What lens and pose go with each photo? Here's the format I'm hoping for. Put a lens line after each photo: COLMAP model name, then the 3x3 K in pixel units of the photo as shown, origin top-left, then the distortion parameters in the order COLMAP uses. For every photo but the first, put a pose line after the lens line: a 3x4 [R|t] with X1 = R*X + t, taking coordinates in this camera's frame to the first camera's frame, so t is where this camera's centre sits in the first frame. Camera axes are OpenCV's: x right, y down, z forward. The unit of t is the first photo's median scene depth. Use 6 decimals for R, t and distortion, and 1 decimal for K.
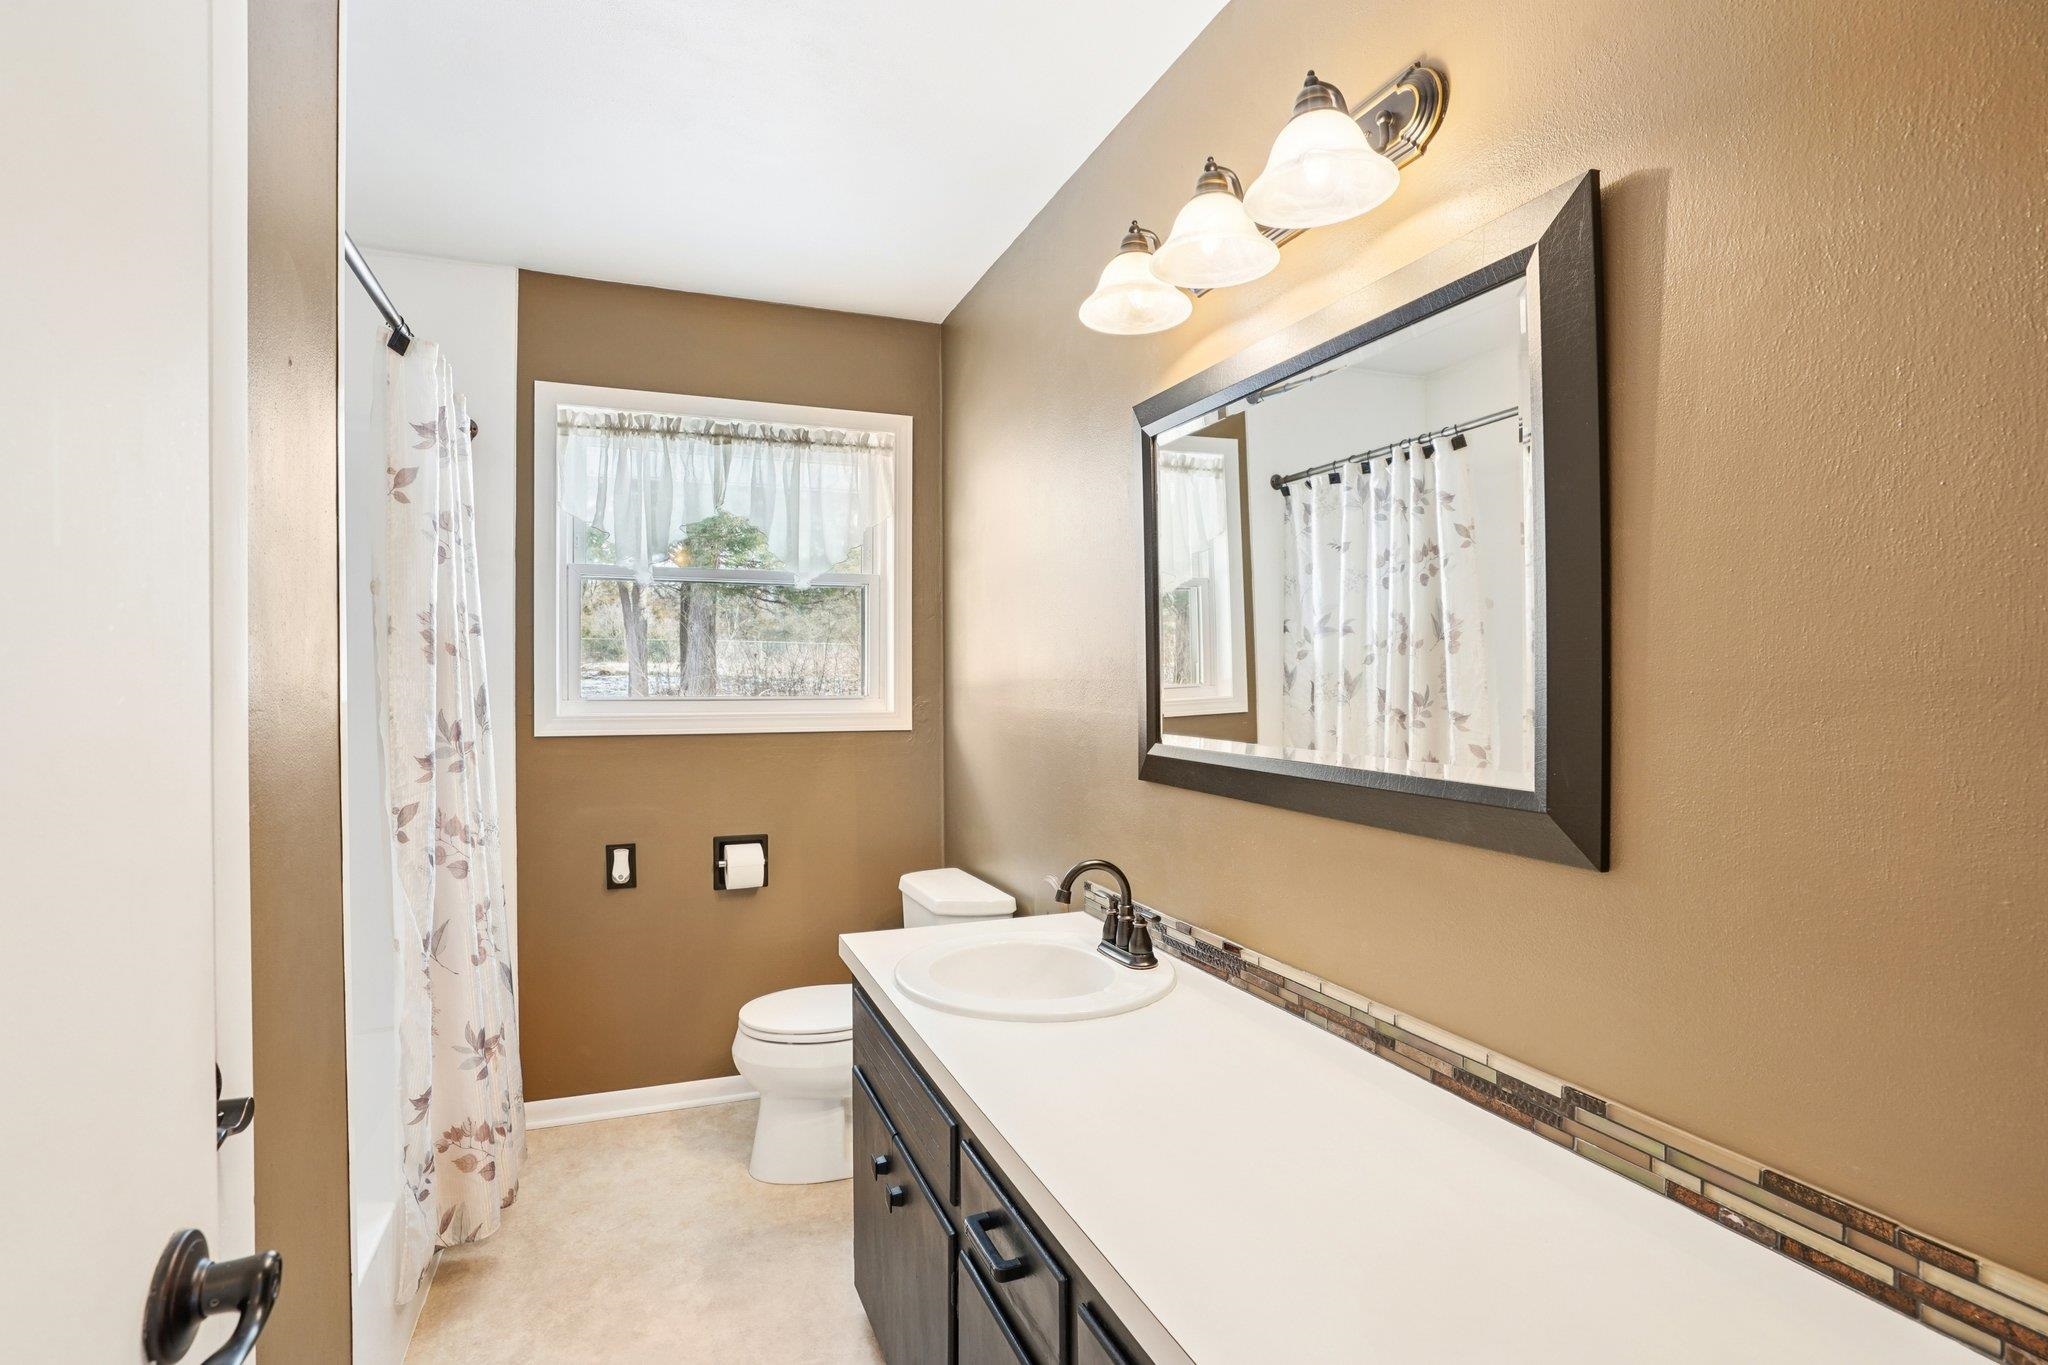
lens RADIAL K [[980.1, 0, 1021.8], [0, 980.1, 684.1], [0, 0, 1]] dist [-0.033884, 0.010421]
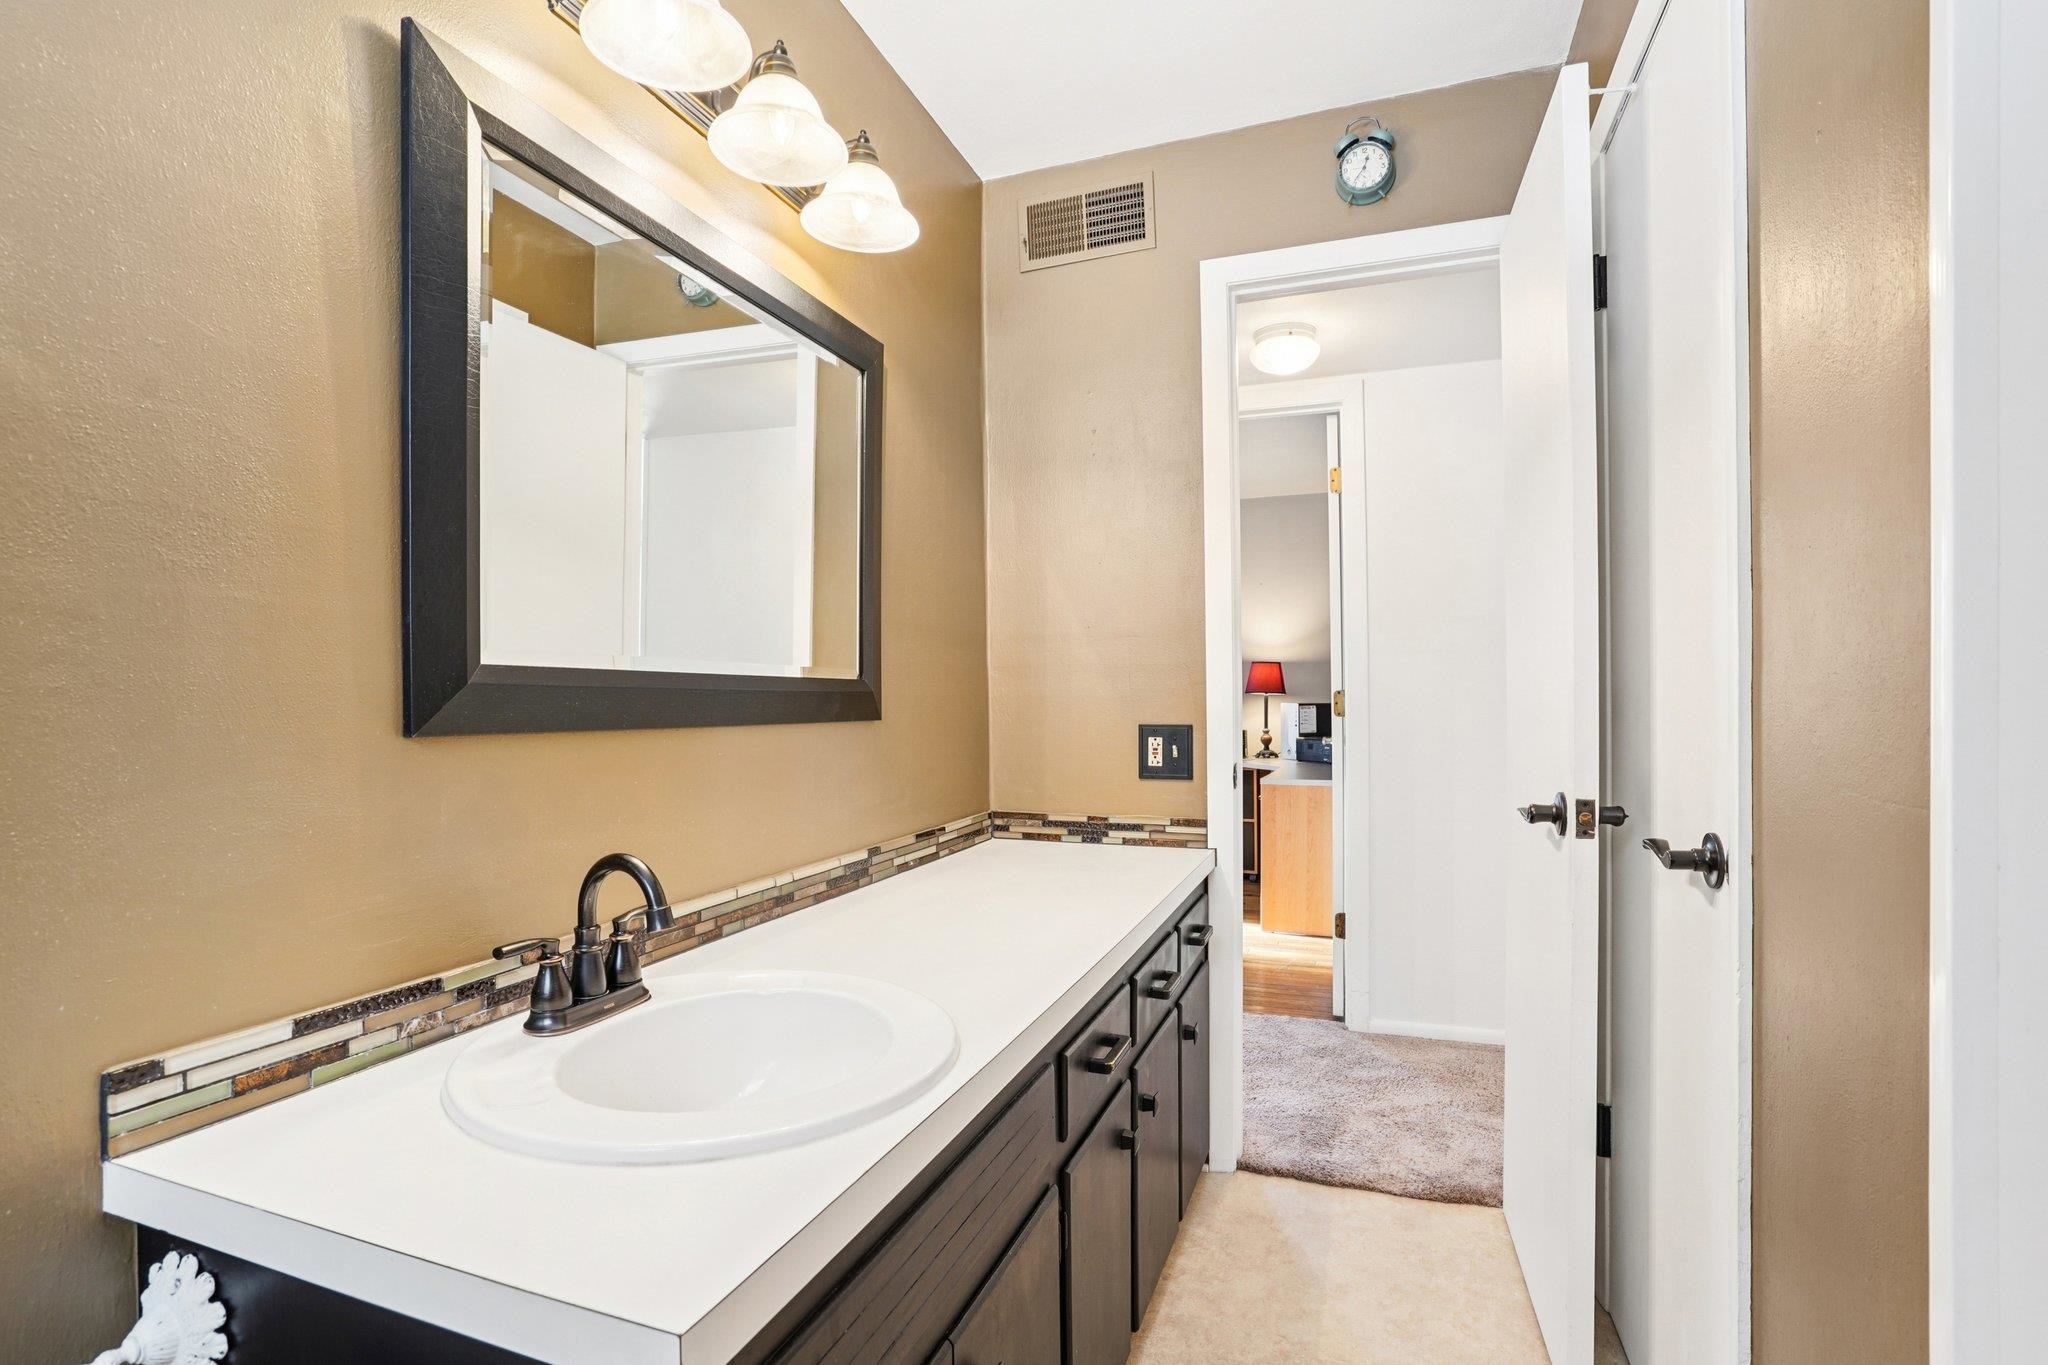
lens RADIAL K [[980.1, 0, 1020.6], [0, 980.1, 684.7], [0, 0, 1]] dist [-0.033884, 0.010421]
pose [[-0.733424, 0.016030, 0.679583, -0.697283], [0.012053, 0.999871, -0.010577, 0.116640], [-0.679665, 0.000434, -0.733523, 1.742373]]
